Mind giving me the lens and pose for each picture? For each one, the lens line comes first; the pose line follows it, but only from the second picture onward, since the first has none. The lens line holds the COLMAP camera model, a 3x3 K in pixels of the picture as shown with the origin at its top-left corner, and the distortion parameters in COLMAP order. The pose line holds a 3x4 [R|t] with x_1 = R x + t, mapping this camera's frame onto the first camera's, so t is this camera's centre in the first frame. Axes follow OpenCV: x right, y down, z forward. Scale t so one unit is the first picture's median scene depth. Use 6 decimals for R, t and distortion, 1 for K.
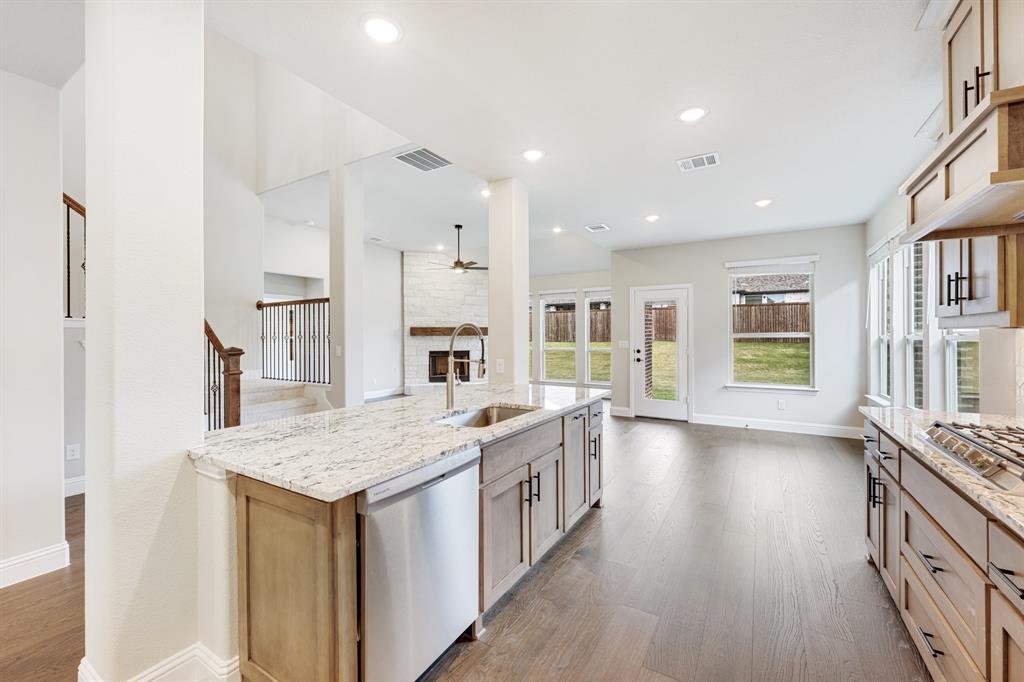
lens RADIAL K [[423.5, 0, 515.8], [0, 423.5, 337.0], [0, 0, 1]] dist [-0.000758, -0.000401]
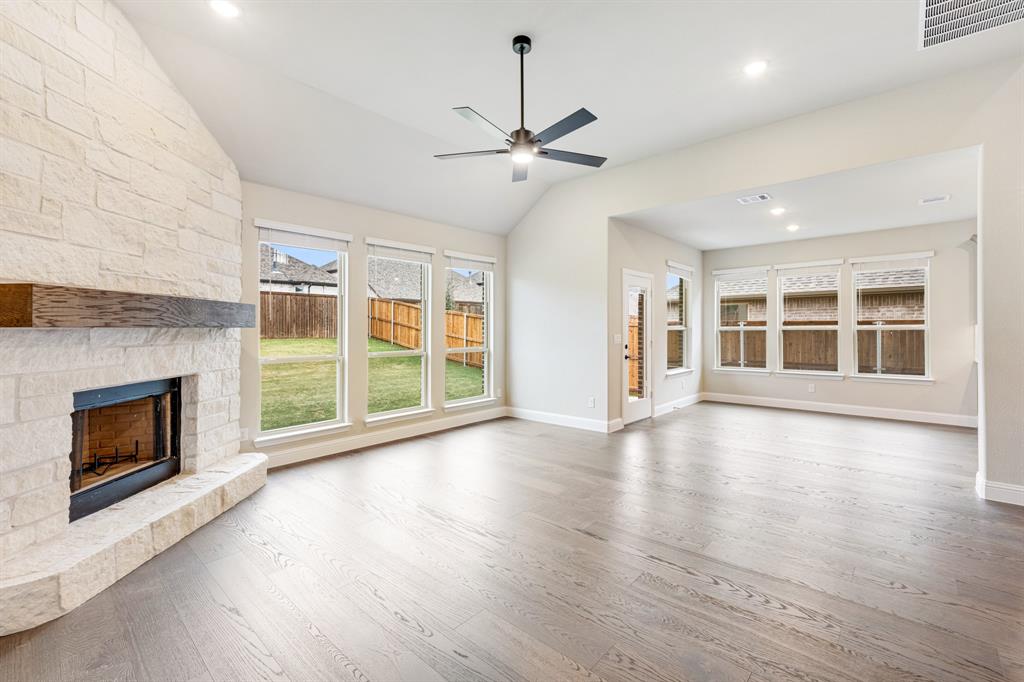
lens RADIAL K [[423.5, 0, 515.8], [0, 423.5, 337.0], [0, 0, 1]] dist [-0.000758, -0.000401]
pose [[0.200650, -0.016589, 0.979522, -0.563095], [0.004347, 0.999862, 0.016043, 0.000442], [-0.979653, 0.001039, 0.200695, 1.039910]]
